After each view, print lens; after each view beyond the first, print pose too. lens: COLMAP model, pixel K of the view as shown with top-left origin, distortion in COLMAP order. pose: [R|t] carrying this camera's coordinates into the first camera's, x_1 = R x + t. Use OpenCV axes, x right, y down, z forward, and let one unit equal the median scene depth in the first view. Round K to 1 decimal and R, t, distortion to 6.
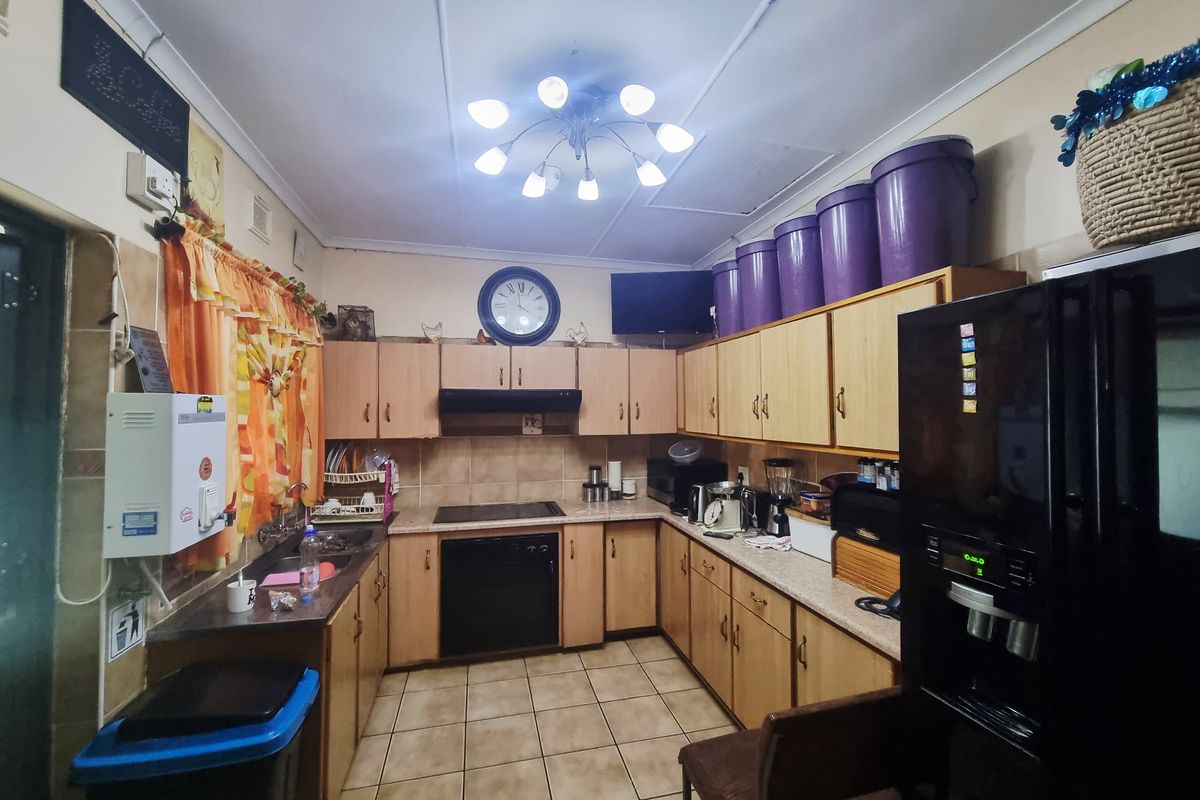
lens RADIAL K [[495.0, 0, 598.7], [0, 495.0, 397.0], [0, 0, 1]] dist [-0.004622, 0.000841]
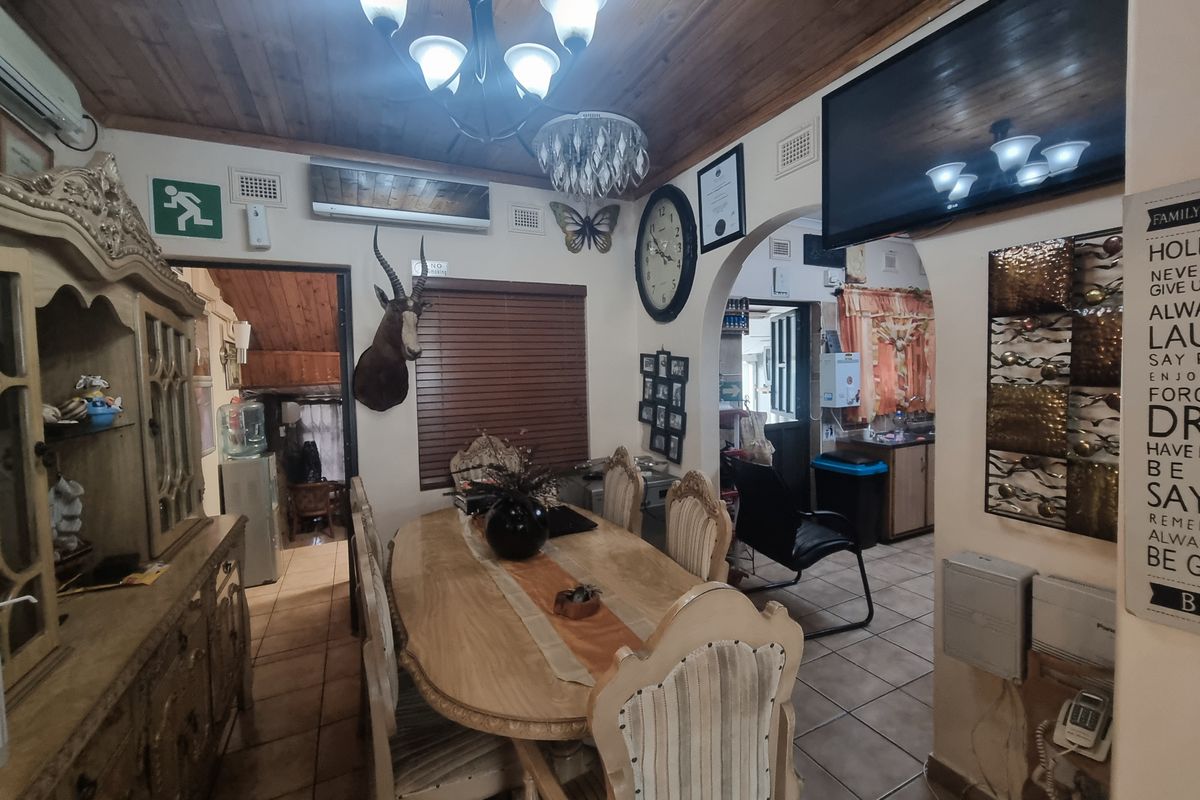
lens RADIAL K [[495.0, 0, 600.4], [0, 495.0, 397.7], [0, 0, 1]] dist [-0.004622, 0.000841]
pose [[0.214036, 0.040733, -0.975976, 1.464557], [0.054440, 0.997080, 0.053552, 0.020821], [0.975308, -0.064594, 0.211194, -0.852566]]
